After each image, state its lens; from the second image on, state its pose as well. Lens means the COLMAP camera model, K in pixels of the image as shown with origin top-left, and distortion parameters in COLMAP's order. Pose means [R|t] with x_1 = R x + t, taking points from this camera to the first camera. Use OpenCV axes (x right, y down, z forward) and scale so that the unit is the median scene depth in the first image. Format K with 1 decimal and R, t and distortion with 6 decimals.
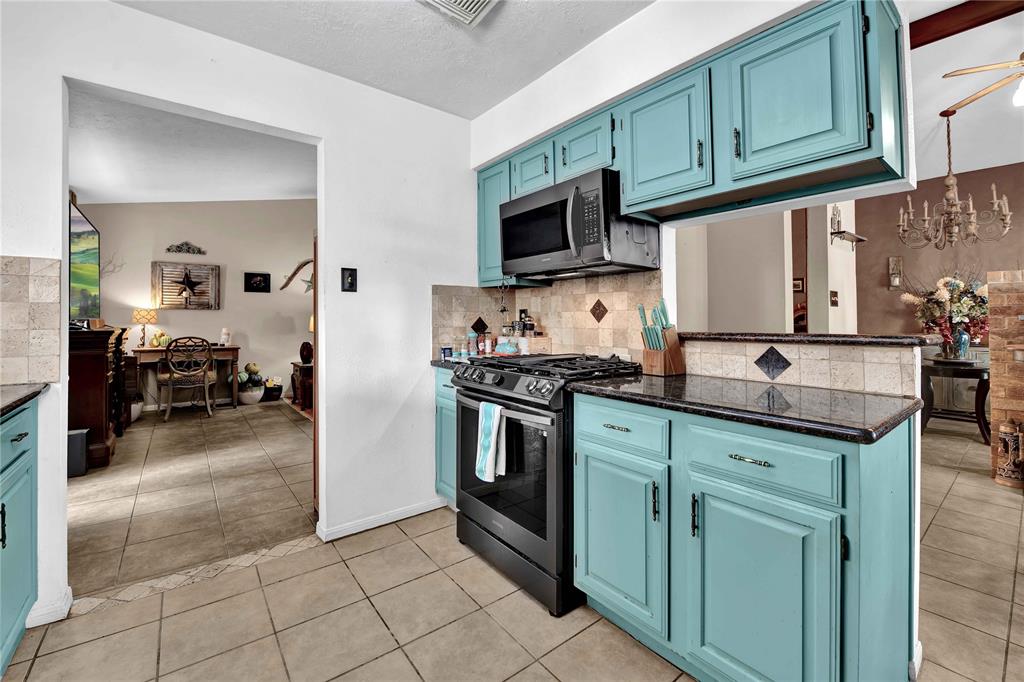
lens RADIAL K [[438.5, 0, 540.1], [0, 438.5, 312.9], [0, 0, 1]] dist [-0.019163, 0.000106]
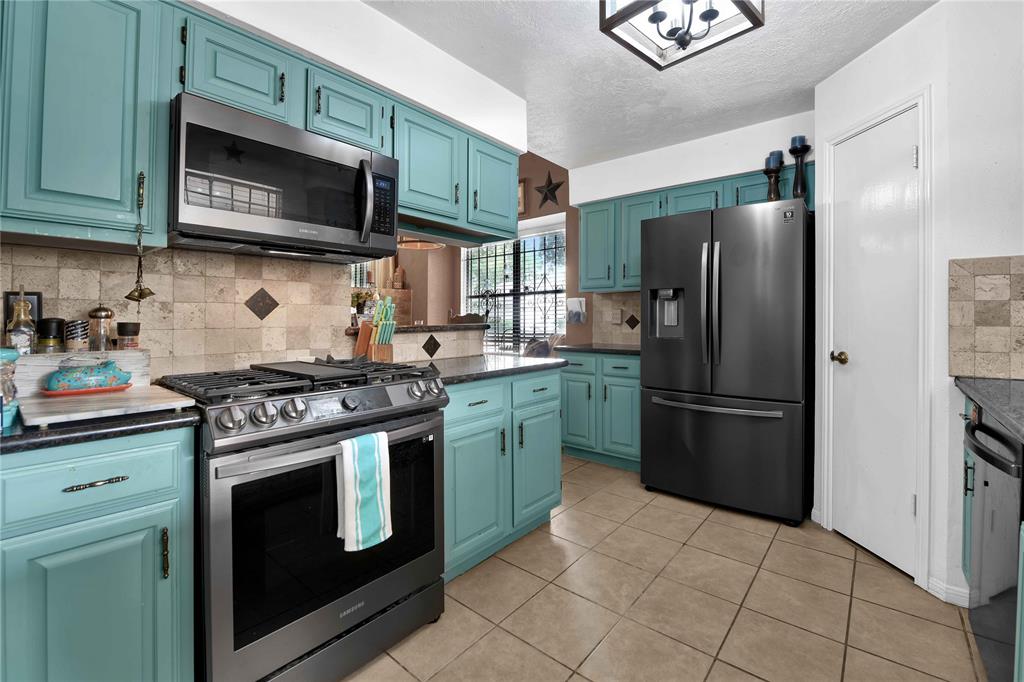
lens RADIAL K [[438.5, 0, 511.6], [0, 438.5, 317.6], [0, 0, 1]] dist [-0.019163, 0.000106]
pose [[-0.178469, -0.000177, 0.983946, -0.609759], [-0.013949, 0.999900, -0.002350, 0.013349], [-0.983847, -0.014144, -0.178453, 0.653400]]
